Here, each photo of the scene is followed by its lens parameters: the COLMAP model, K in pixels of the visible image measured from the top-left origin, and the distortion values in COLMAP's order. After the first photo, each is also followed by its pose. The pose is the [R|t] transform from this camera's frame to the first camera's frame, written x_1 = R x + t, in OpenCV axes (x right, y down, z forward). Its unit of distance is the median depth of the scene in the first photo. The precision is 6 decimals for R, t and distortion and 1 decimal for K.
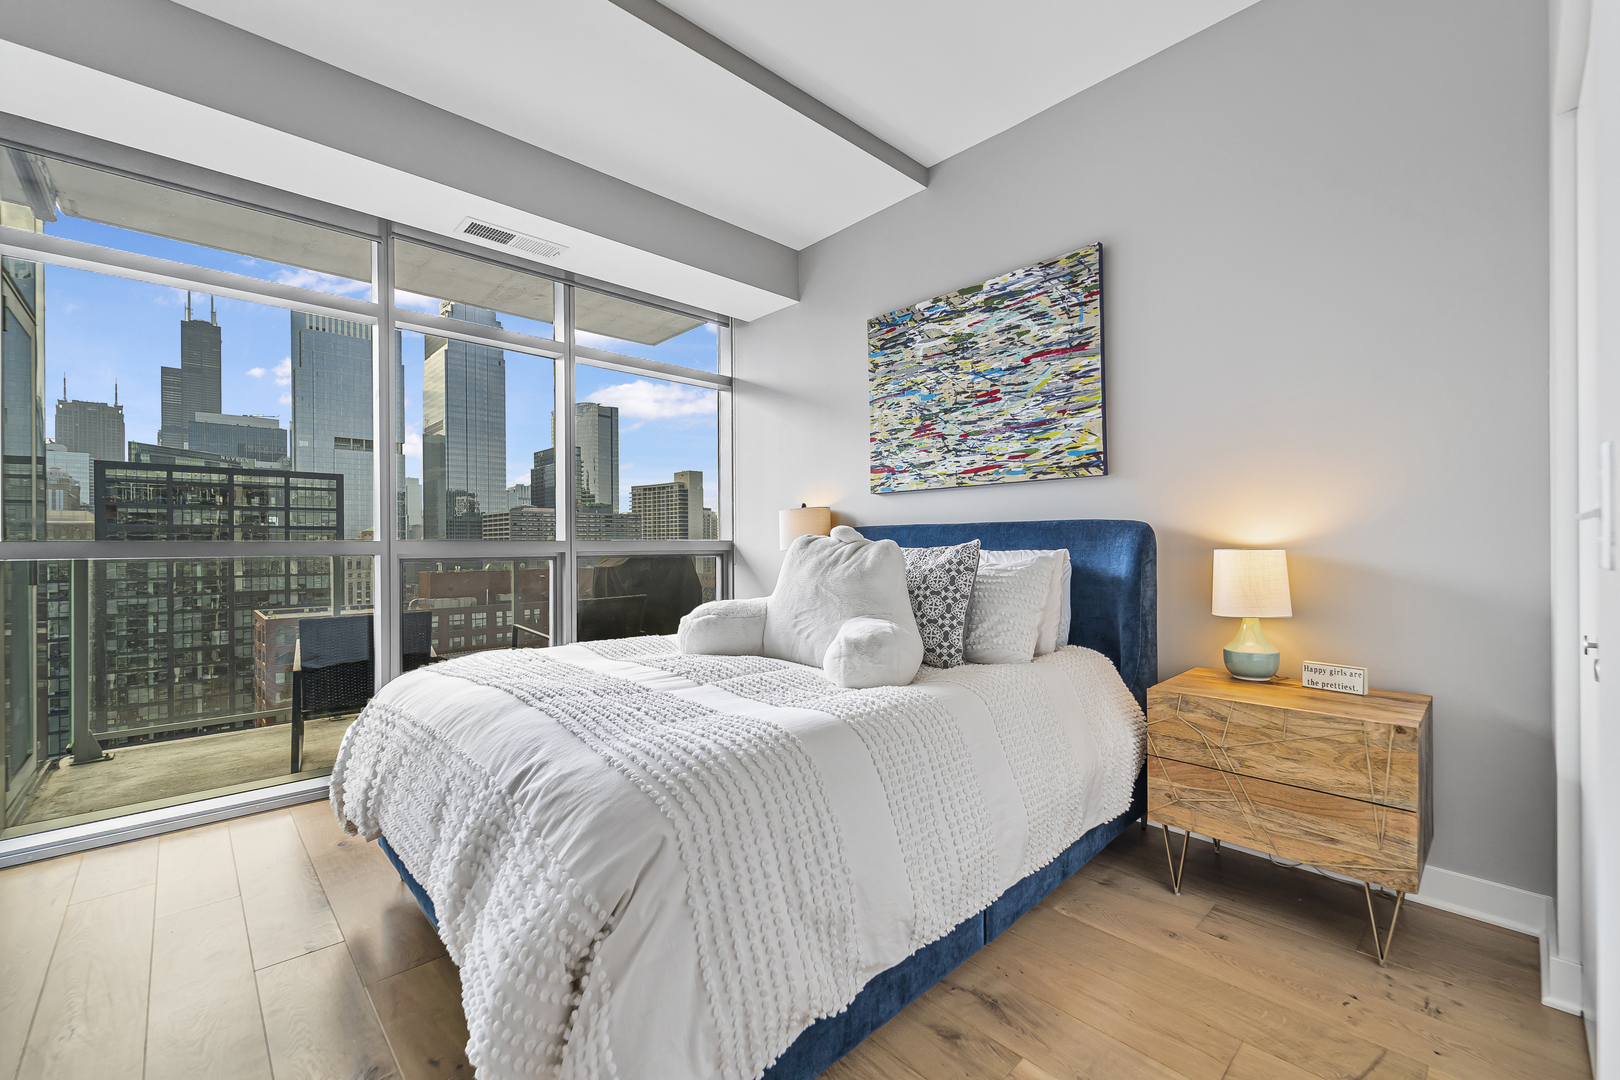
lens RADIAL K [[659.5, 0, 812.9], [0, 659.5, 532.7], [0, 0, 1]] dist [0.003308, 0.000303]
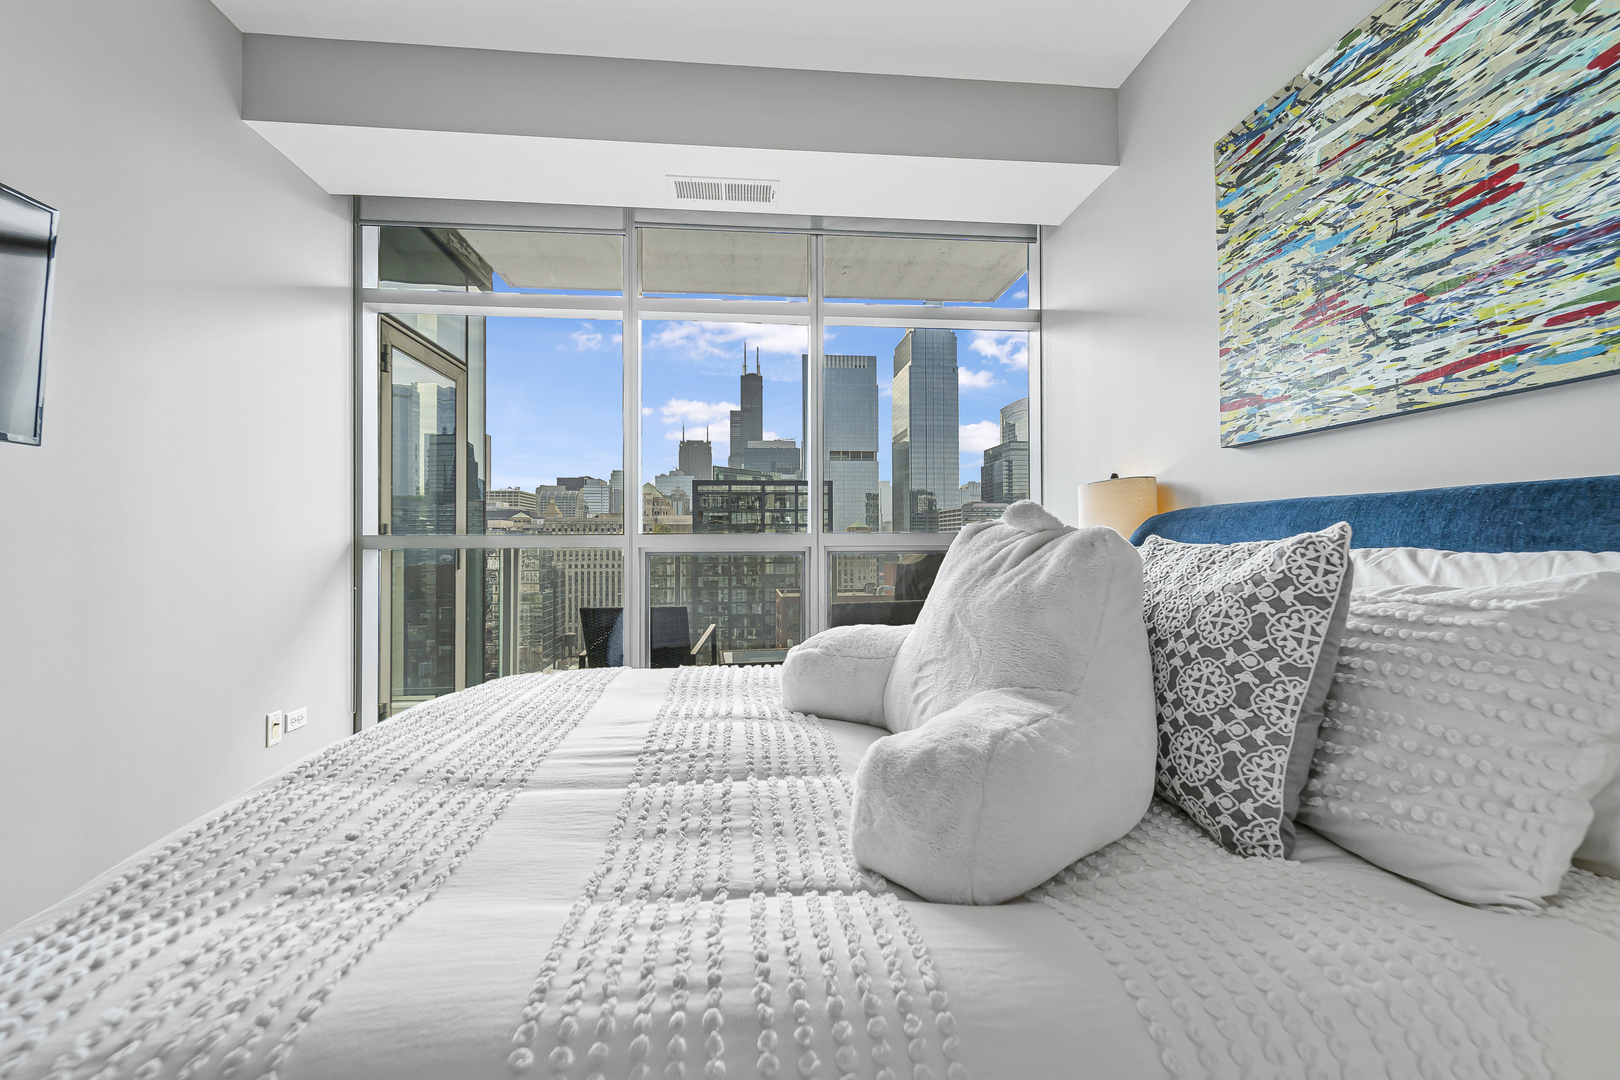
lens RADIAL K [[659.5, 0, 818.4], [0, 659.5, 530.7], [0, 0, 1]] dist [0.003308, 0.000303]
pose [[0.793232, -0.007602, -0.608872, 0.176031], [0.011422, 0.999932, 0.002395, 0.007747], [0.608812, -0.008854, 0.793265, 0.376461]]
